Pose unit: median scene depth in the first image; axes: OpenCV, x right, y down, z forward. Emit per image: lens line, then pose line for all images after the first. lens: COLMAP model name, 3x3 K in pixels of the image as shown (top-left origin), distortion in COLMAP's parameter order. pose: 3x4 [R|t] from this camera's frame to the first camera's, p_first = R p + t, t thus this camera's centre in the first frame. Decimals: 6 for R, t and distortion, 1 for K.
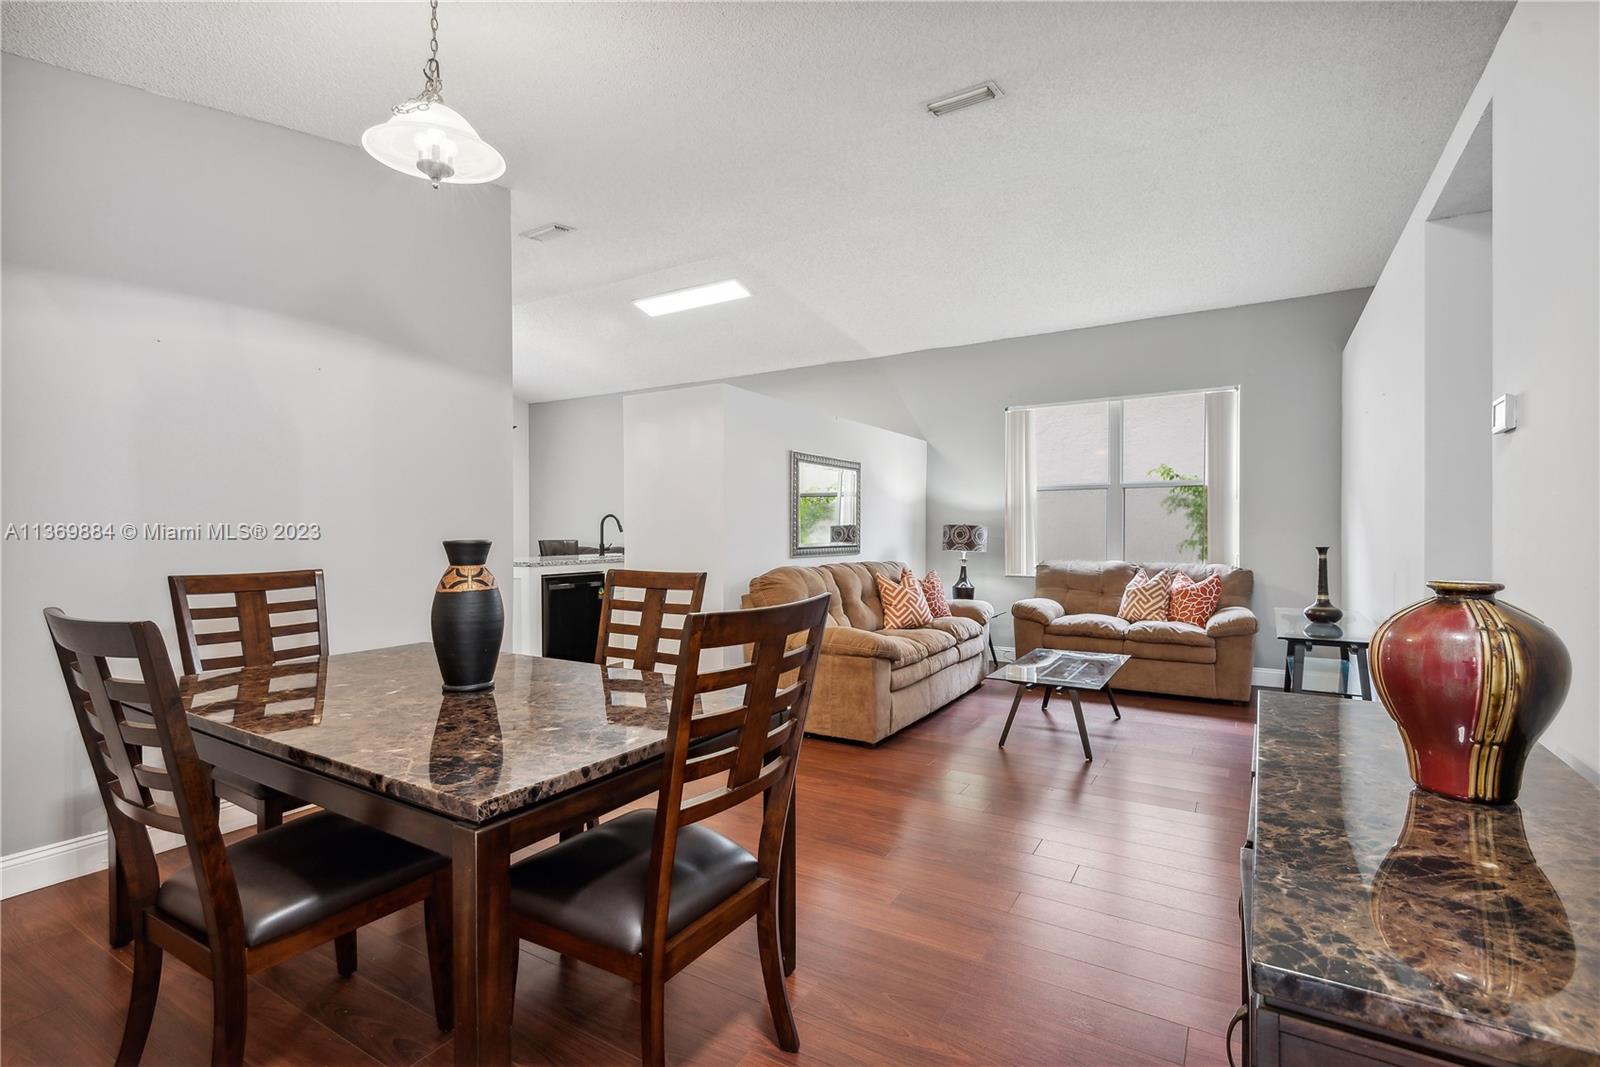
lens RADIAL K [[735.7, 0, 778.4], [0, 735.7, 533.7], [0, 0, 1]] dist [-0.001218, -0.000396]
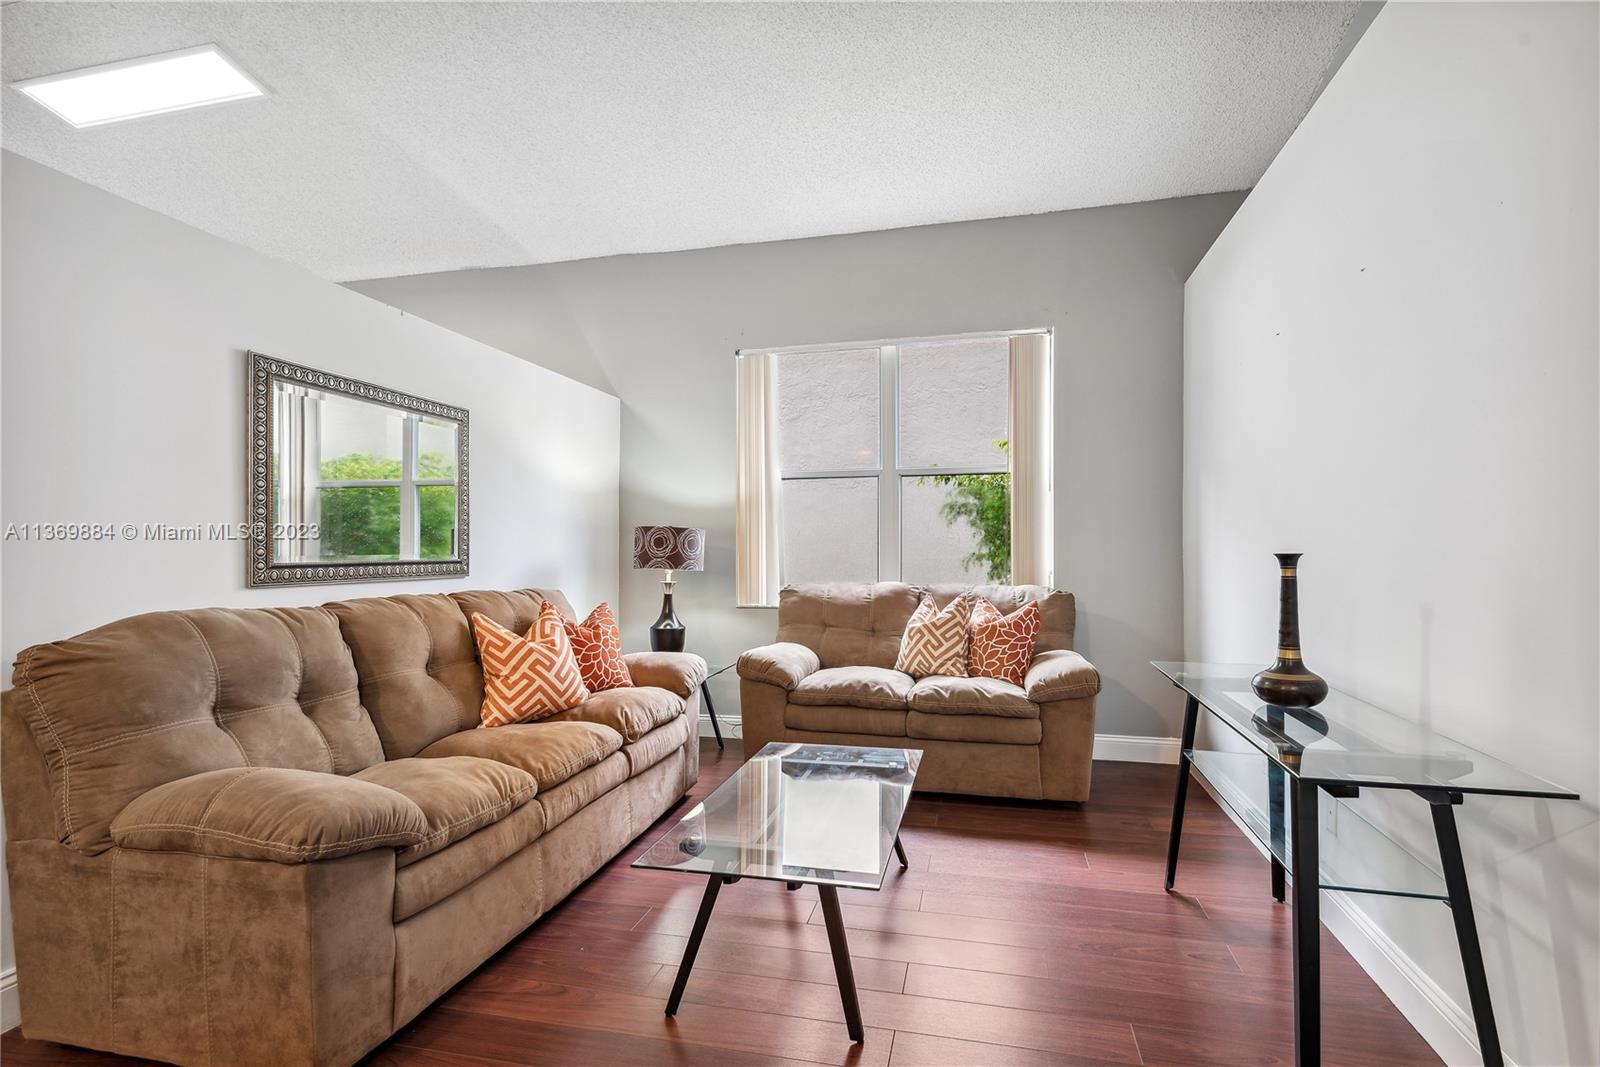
lens RADIAL K [[775.1, 0, 801.8], [0, 775.1, 539.2], [0, 0, 1]] dist [0.003016, 0.001264]
pose [[0.945273, 0.002673, 0.326269, 0.169173], [0.003043, 0.999851, -0.017009, 0.010884], [-0.326266, 0.017072, 0.945124, 0.400817]]
